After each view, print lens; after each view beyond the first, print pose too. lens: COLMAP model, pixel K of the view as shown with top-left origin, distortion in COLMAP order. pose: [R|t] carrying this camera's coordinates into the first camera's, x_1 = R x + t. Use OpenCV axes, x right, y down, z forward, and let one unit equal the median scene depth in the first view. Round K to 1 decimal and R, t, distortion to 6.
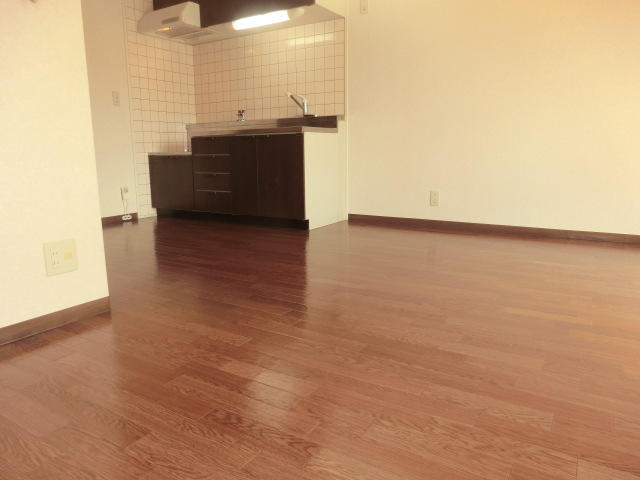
lens RADIAL K [[460.8, 0, 320.0], [0, 460.8, 240.0], [0, 0, 1]] dist [-0.082089, 0.060989]
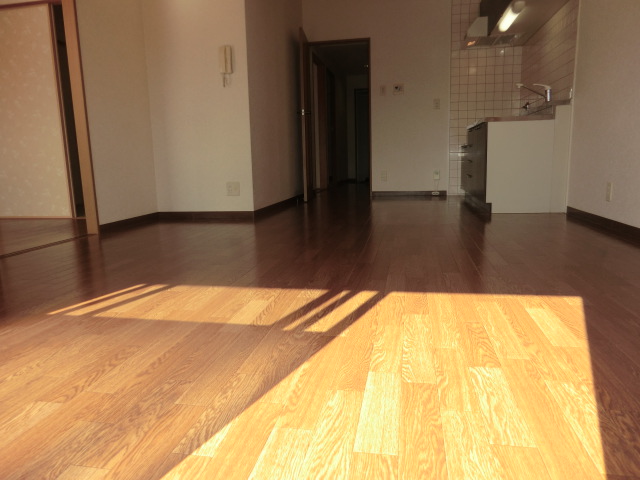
lens RADIAL K [[460.8, 0, 320.0], [0, 460.8, 240.0], [0, 0, 1]] dist [-0.082089, 0.060989]
pose [[0.350650, 0.163007, -0.922211, 1.835690], [-0.155568, 0.981192, 0.114281, -0.042378], [0.923495, 0.103394, 0.369414, 0.543883]]
